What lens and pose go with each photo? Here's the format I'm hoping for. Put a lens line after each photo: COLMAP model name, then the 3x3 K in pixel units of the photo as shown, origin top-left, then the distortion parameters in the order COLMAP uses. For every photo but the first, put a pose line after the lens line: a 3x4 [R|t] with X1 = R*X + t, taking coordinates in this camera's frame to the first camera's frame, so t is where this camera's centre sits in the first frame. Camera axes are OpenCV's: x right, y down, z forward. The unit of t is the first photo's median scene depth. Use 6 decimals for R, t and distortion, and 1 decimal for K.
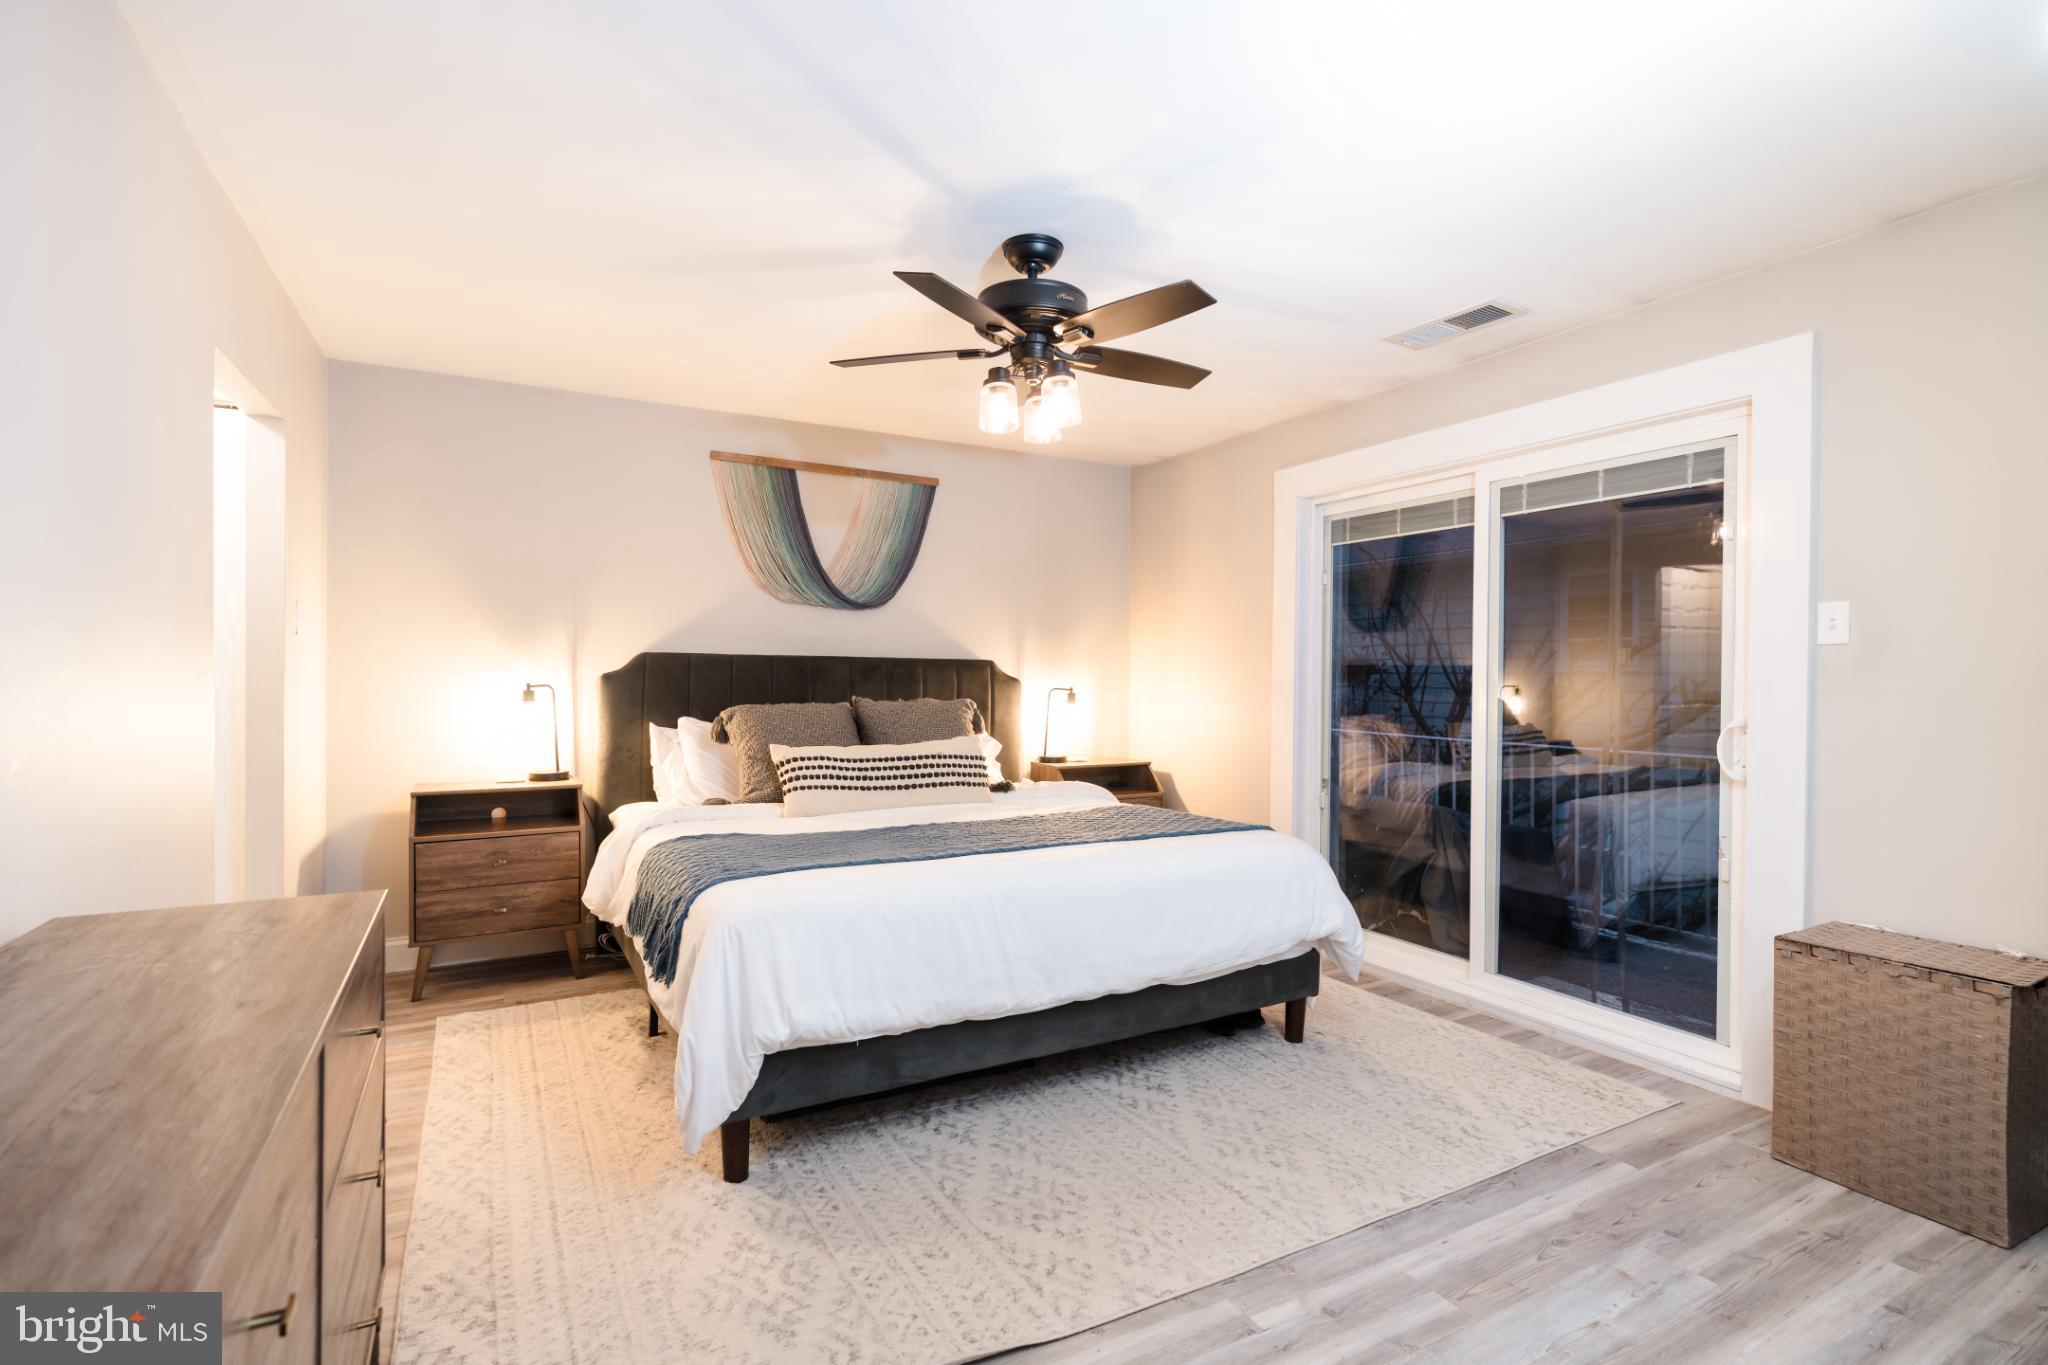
lens RADIAL K [[938.9, 0, 1030.8], [0, 938.9, 681.1], [0, 0, 1]] dist [-0.013765, 0.003842]
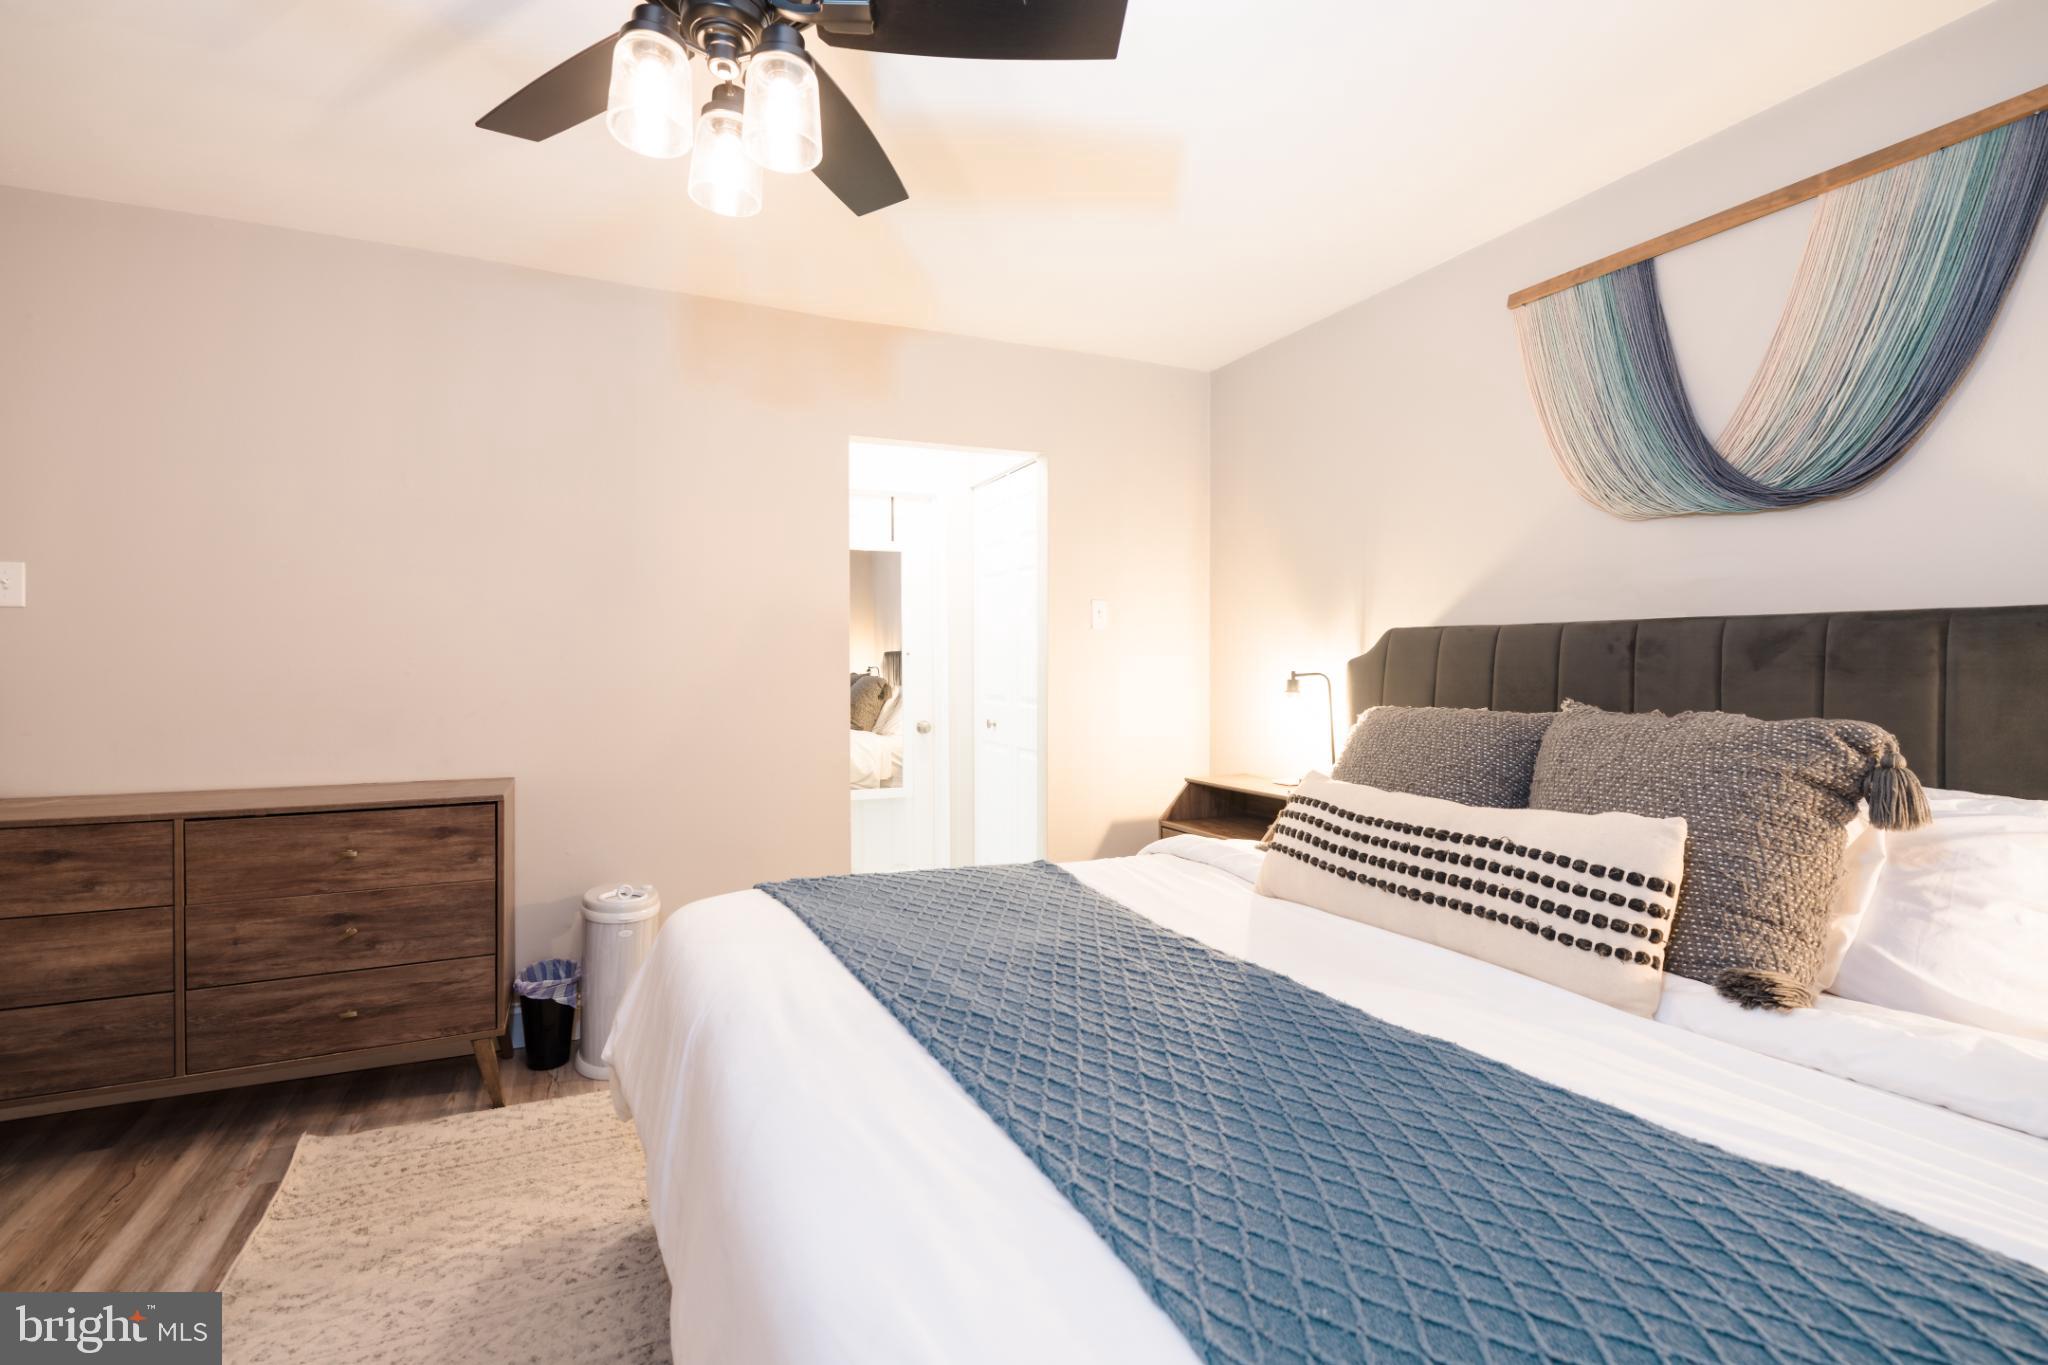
lens RADIAL K [[938.9, 0, 1023.3], [0, 938.9, 677.1], [0, 0, 1]] dist [-0.013765, 0.003842]
pose [[-0.063861, 0.008756, -0.997920, 0.338053], [-0.000808, 0.999961, 0.008826, 0.000619], [0.997958, 0.001370, -0.063851, 0.822337]]
